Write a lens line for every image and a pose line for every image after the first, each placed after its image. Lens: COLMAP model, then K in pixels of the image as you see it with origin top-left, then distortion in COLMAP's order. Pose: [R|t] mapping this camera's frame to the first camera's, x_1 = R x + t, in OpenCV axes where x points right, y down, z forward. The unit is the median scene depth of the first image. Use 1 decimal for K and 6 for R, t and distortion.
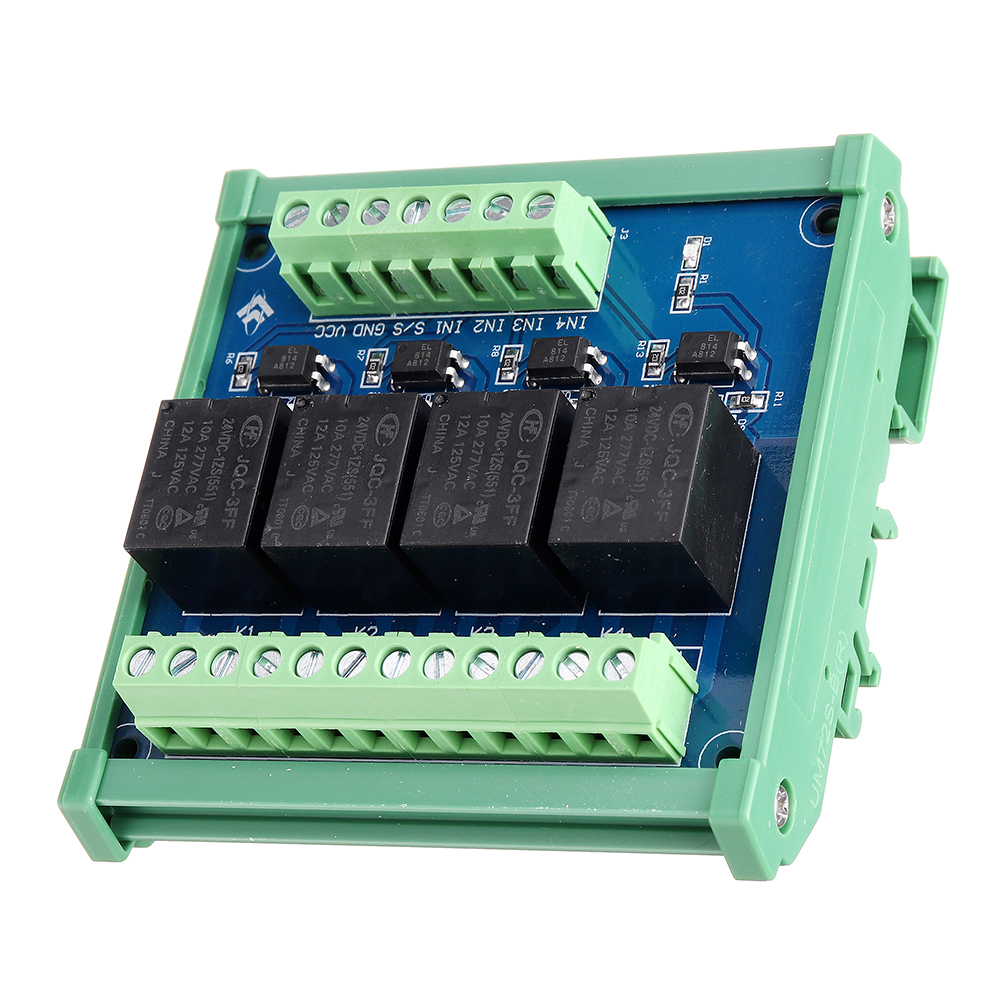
lens RADIAL K [[3894.3, 0, 528.8], [0, 3894.3, 502.6], [0, 0, 1]] dist [0.217007, -1.592968]
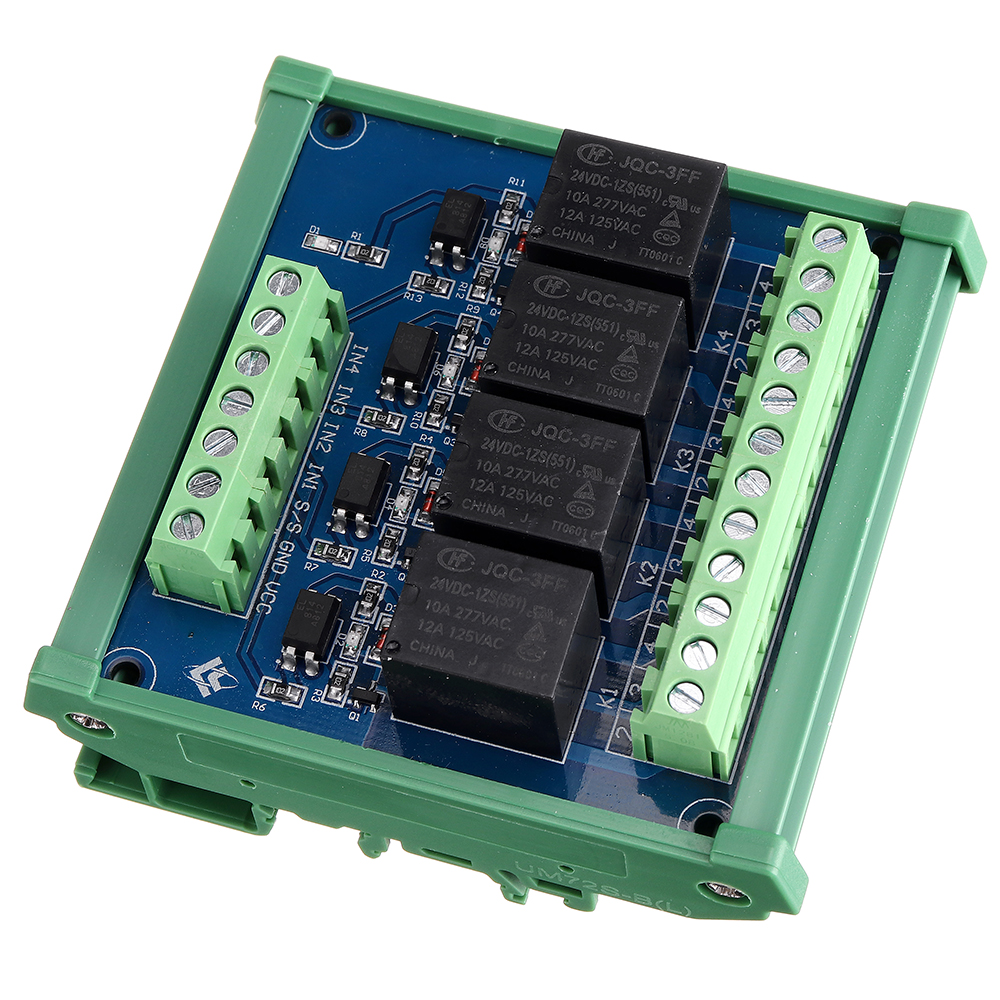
lens RADIAL K [[3774.2, 0, 537.9], [0, 3774.2, 460.7], [0, 0, 1]] dist [0.147436, 5.319042]
pose [[0.109026, -0.645842, 0.755647, -0.743153], [0.869340, 0.430582, 0.242583, -0.232733], [-0.482038, 0.630466, 0.608401, 0.411618]]
